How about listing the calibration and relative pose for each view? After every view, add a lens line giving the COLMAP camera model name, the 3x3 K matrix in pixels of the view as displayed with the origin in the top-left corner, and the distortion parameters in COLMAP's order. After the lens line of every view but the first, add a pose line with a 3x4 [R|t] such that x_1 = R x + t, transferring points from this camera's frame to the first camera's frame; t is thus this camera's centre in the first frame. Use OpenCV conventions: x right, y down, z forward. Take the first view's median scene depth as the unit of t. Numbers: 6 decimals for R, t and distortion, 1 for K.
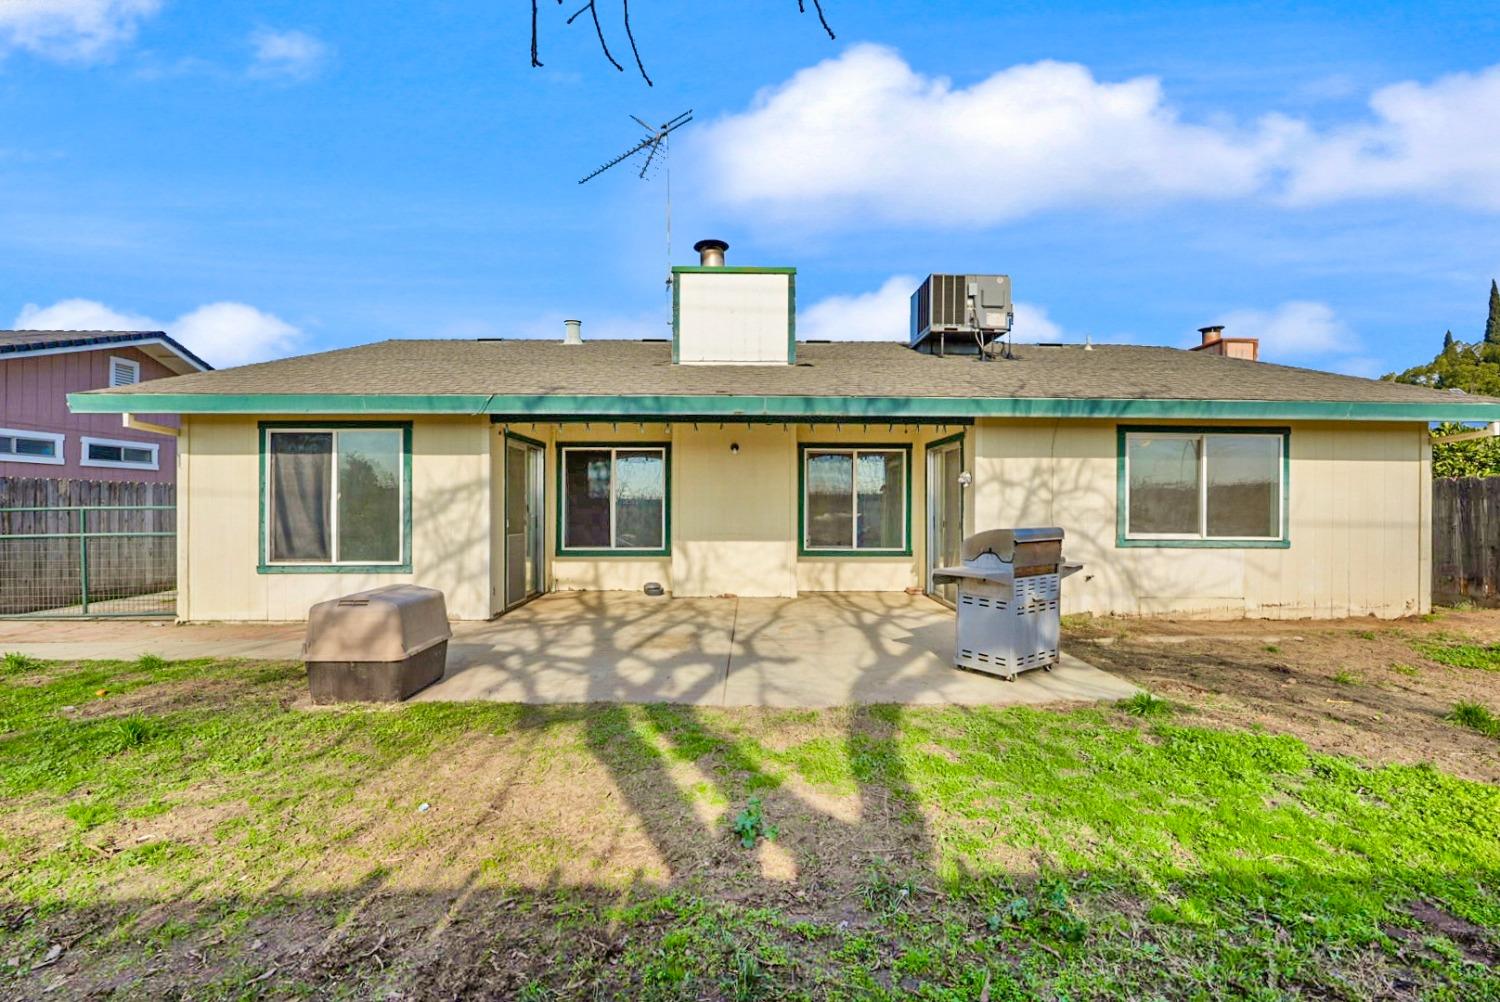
lens RADIAL K [[668.5, 0, 750.0], [0, 668.5, 501.0], [0, 0, 1]] dist [-0.016944, 0.000348]
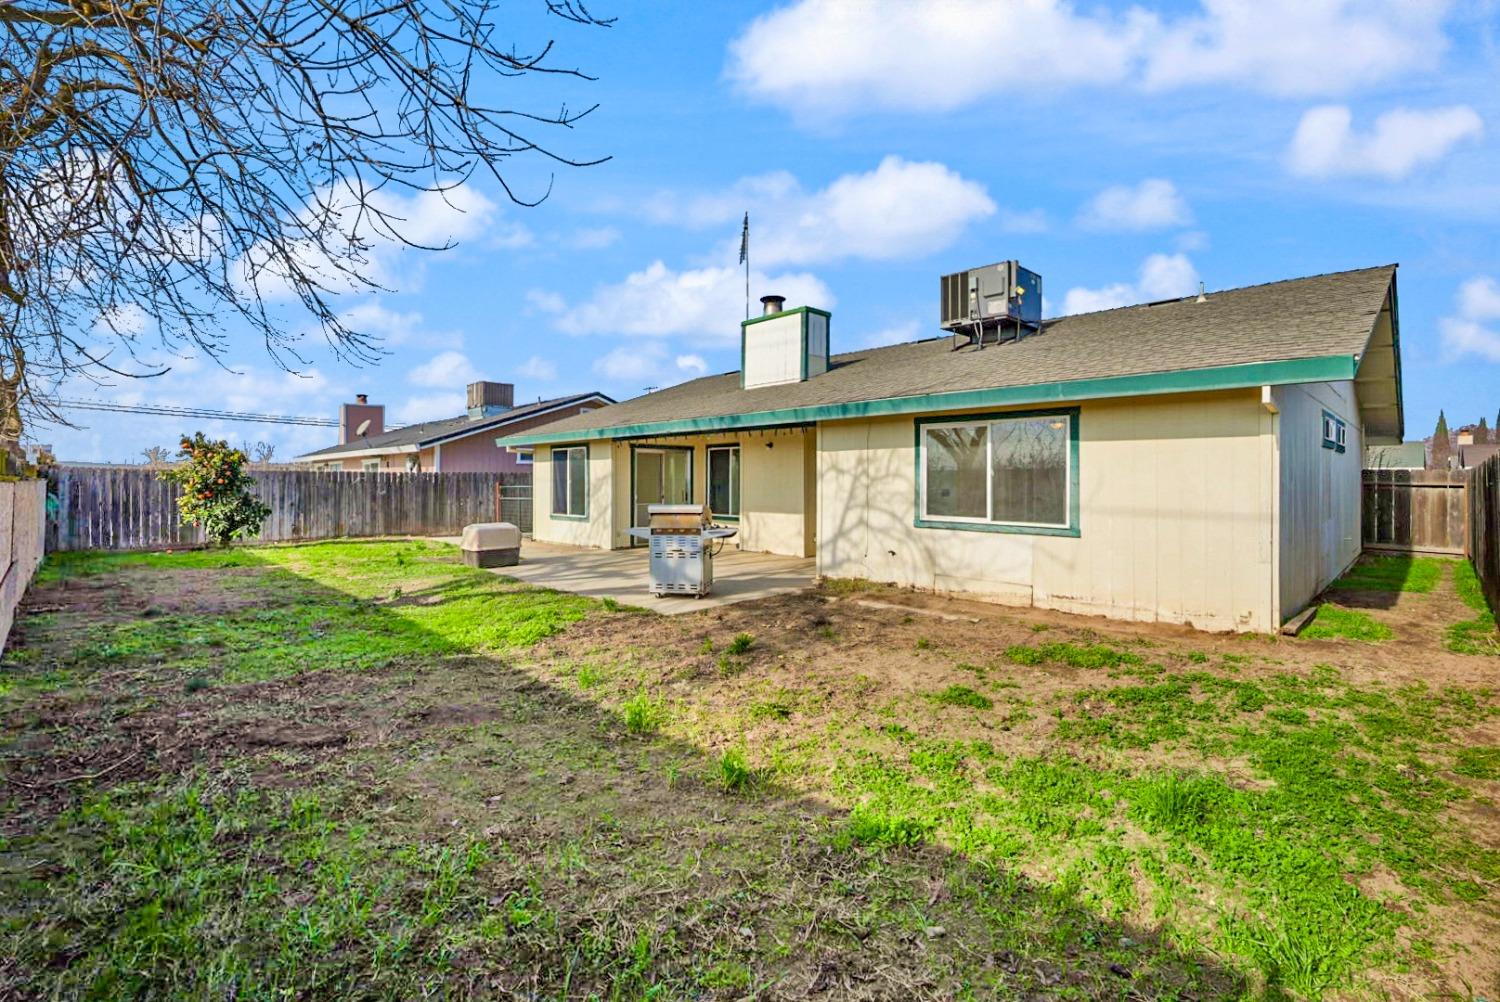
lens RADIAL K [[659.8, 0, 750.8], [0, 659.8, 476.9], [0, 0, 1]] dist [0.000344, 0.000133]
pose [[0.692883, -0.006440, -0.721022, 1.161952], [0.006897, 0.999974, -0.002305, -0.014253], [0.721017, -0.003376, 0.692909, 0.027315]]
